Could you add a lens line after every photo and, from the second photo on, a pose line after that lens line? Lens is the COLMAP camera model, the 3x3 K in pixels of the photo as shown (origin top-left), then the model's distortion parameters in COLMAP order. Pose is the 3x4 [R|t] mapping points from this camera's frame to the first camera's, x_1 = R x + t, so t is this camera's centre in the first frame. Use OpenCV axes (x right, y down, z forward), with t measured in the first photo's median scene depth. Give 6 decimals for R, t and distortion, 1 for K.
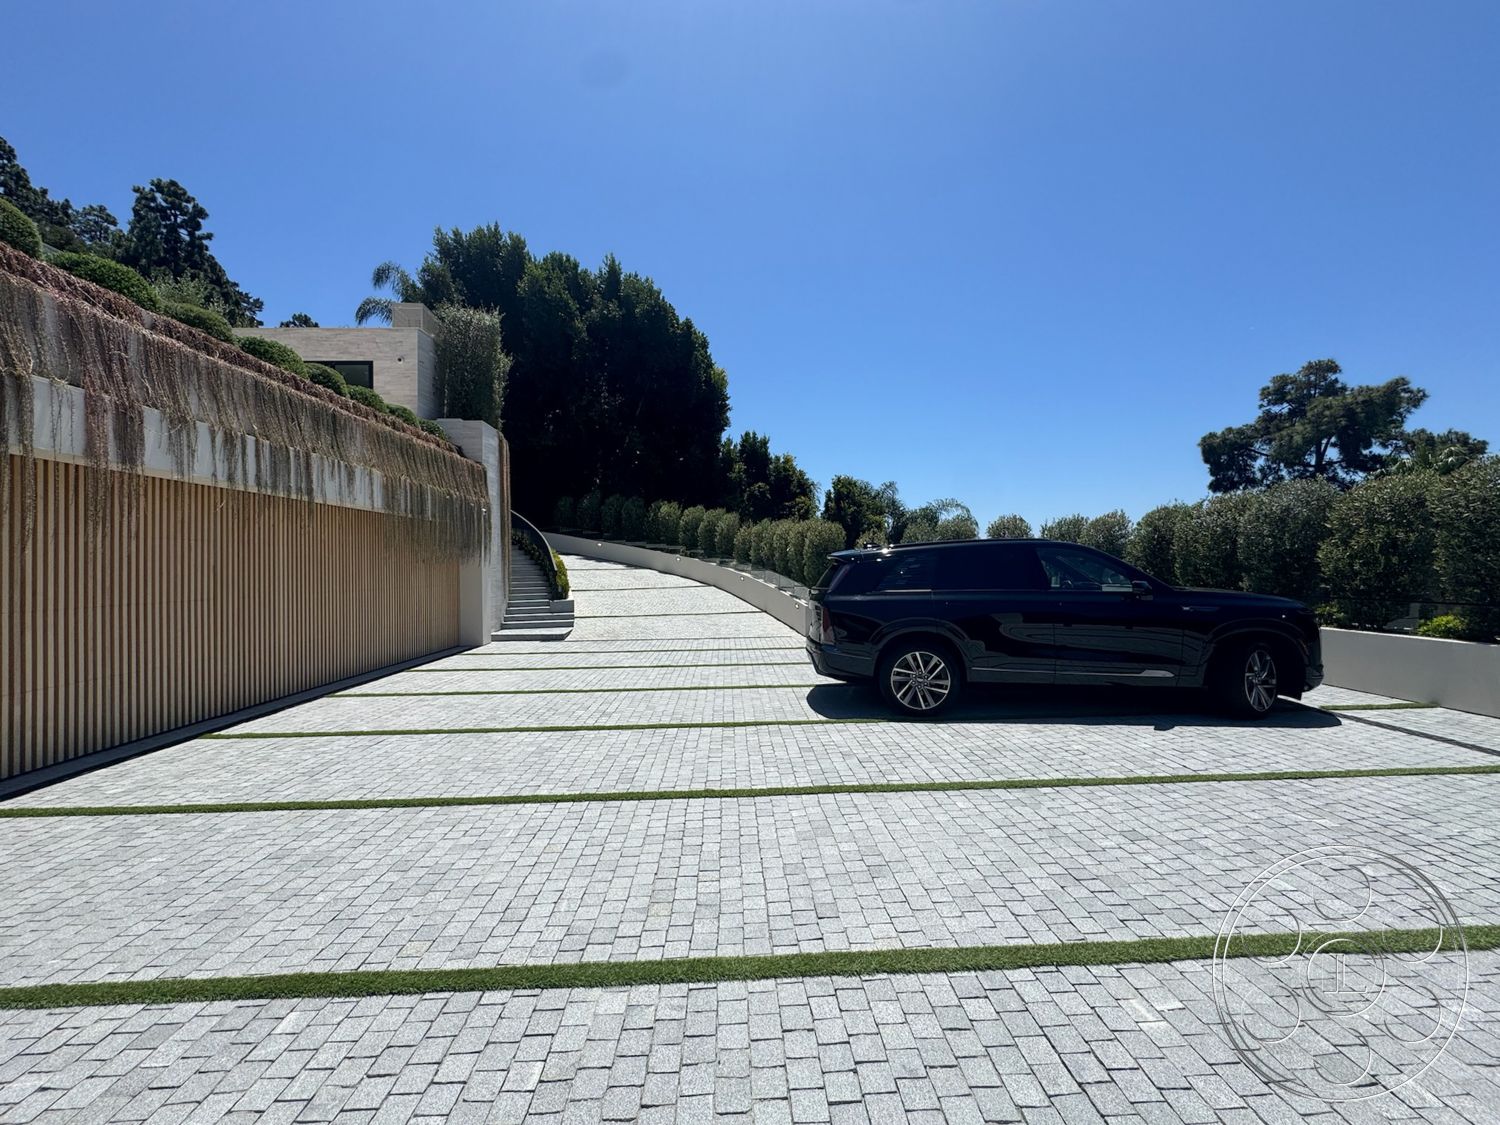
lens RADIAL K [[602.4, 0, 753.4], [0, 602.4, 561.0], [0, 0, 1]] dist [-0.003382, 0.000156]
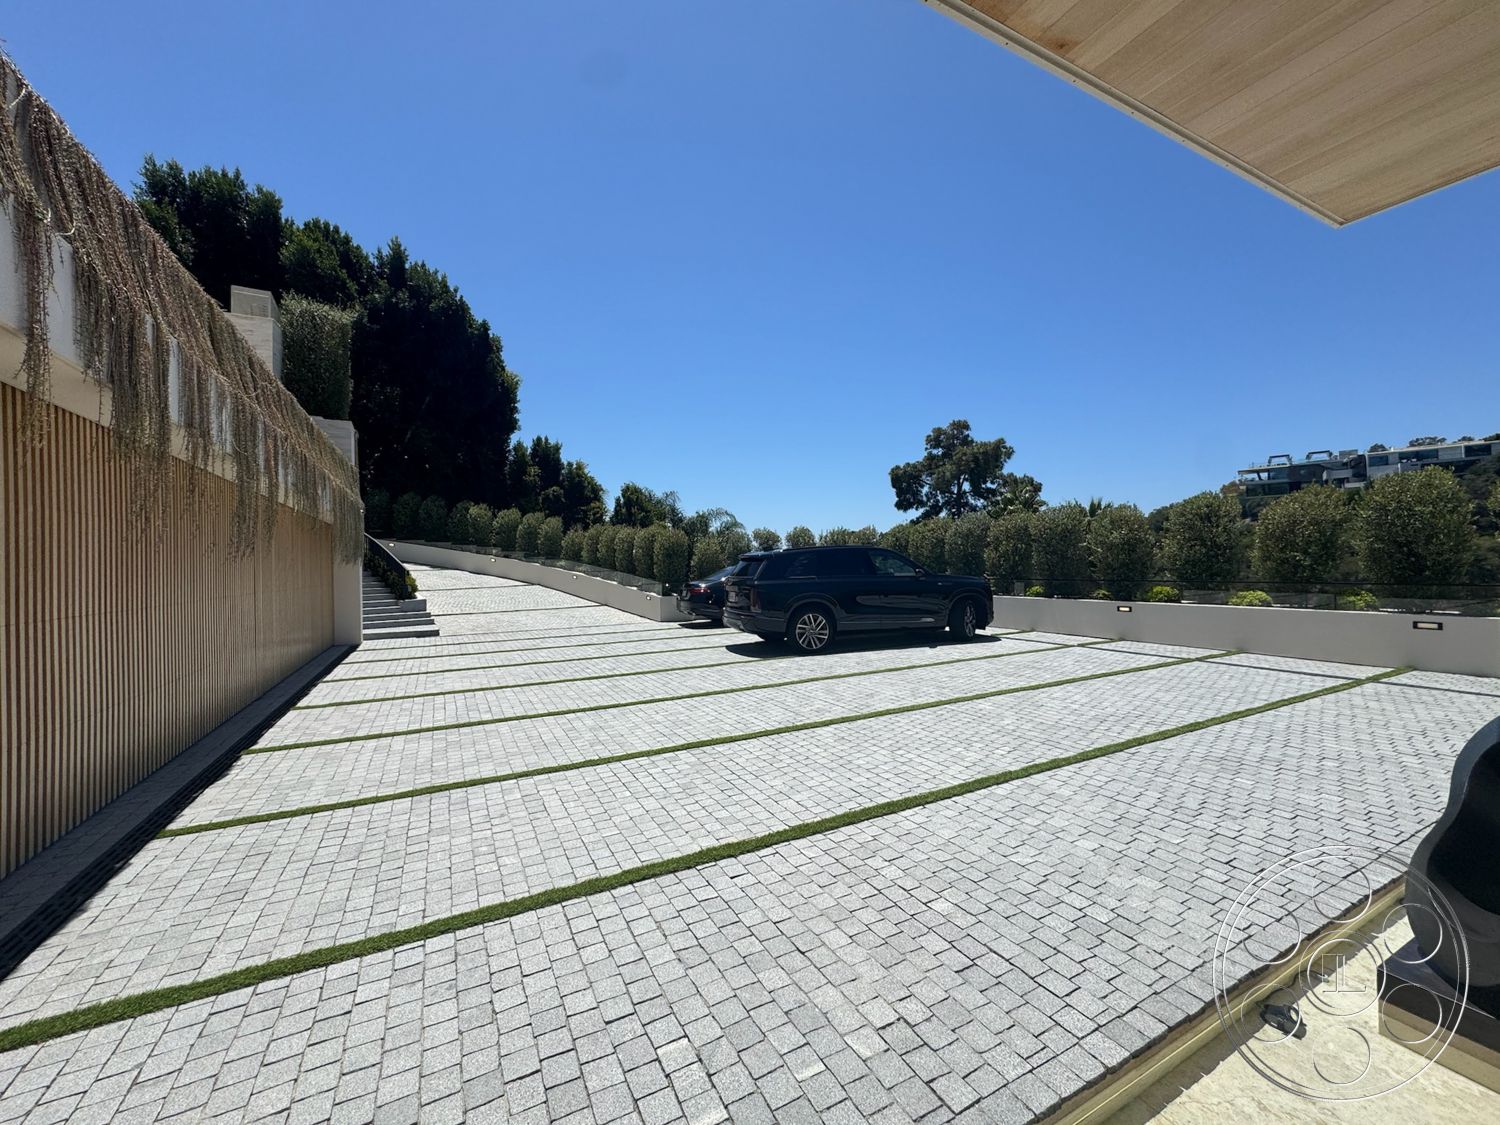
lens RADIAL K [[602.4, 0, 755.2], [0, 602.4, 566.0], [0, 0, 1]] dist [-0.003382, 0.000156]
pose [[0.902263, -0.005781, 0.431147, -0.130600], [0.003509, 0.999975, 0.006065, 0.002114], [-0.431172, -0.003959, 0.902261, -0.095117]]
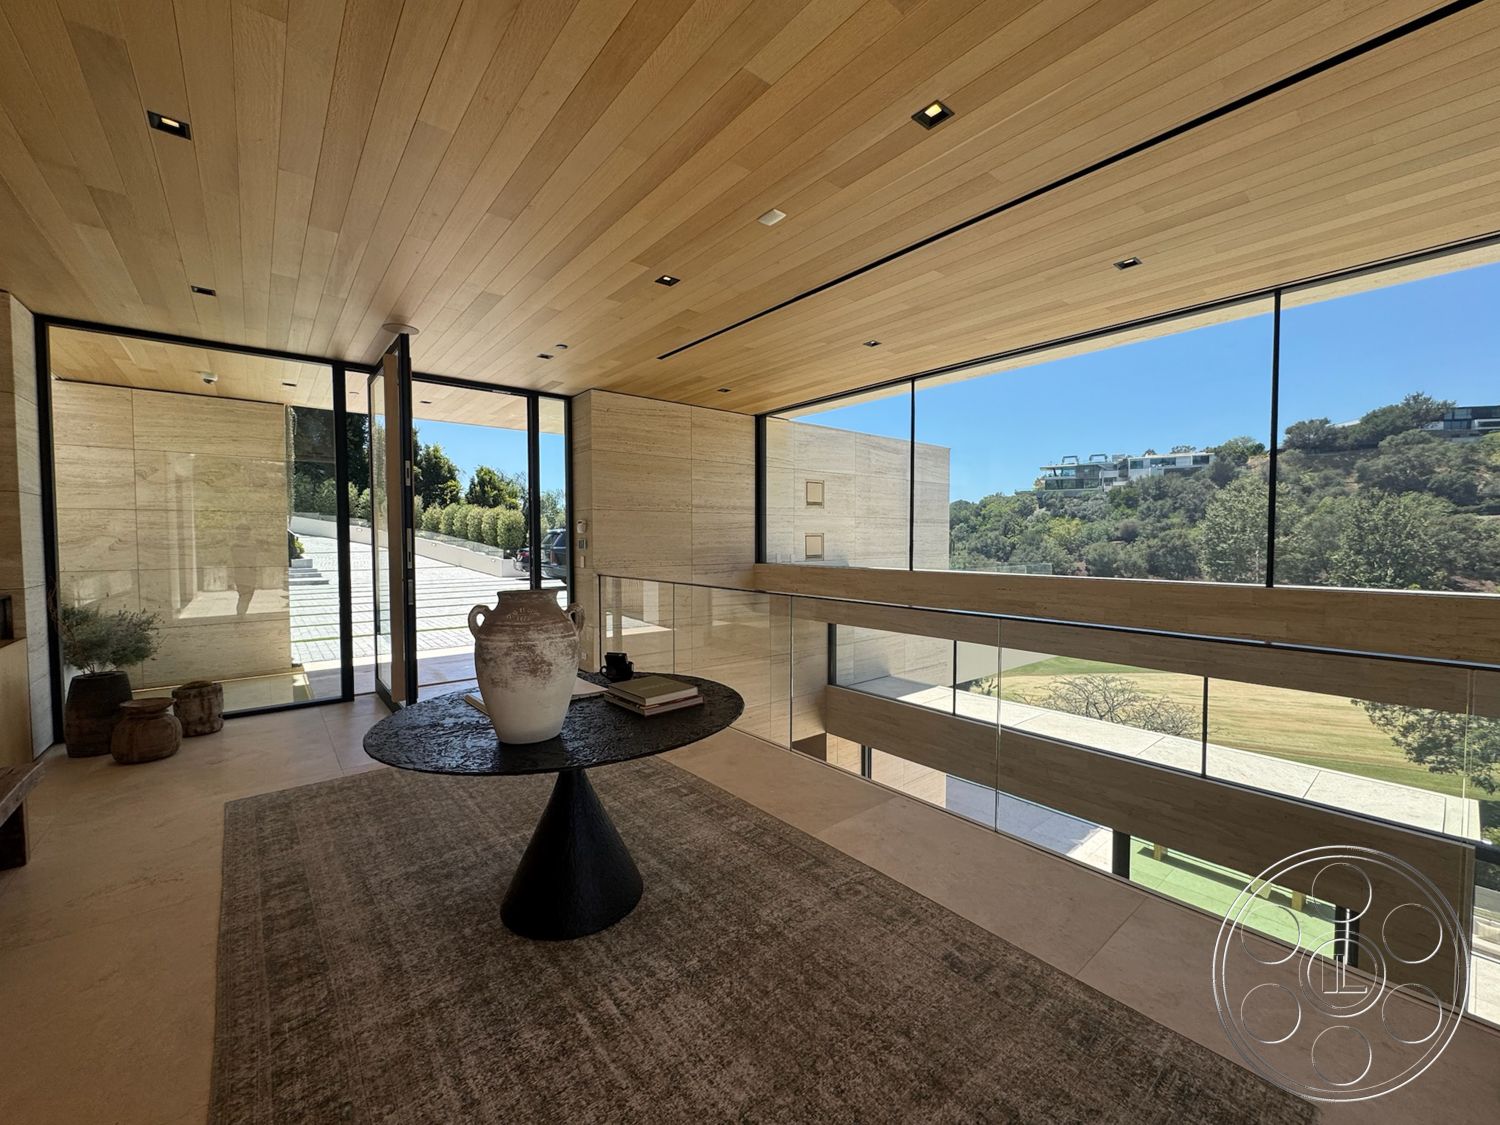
lens RADIAL K [[602.4, 0, 751.4], [0, 602.4, 558.0], [0, 0, 1]] dist [-0.003382, 0.000156]
pose [[0.796033, -0.006387, 0.605219, -0.183864], [-0.015822, 0.999383, 0.031357, 0.002722], [-0.605046, -0.034537, 0.795441, -0.370152]]
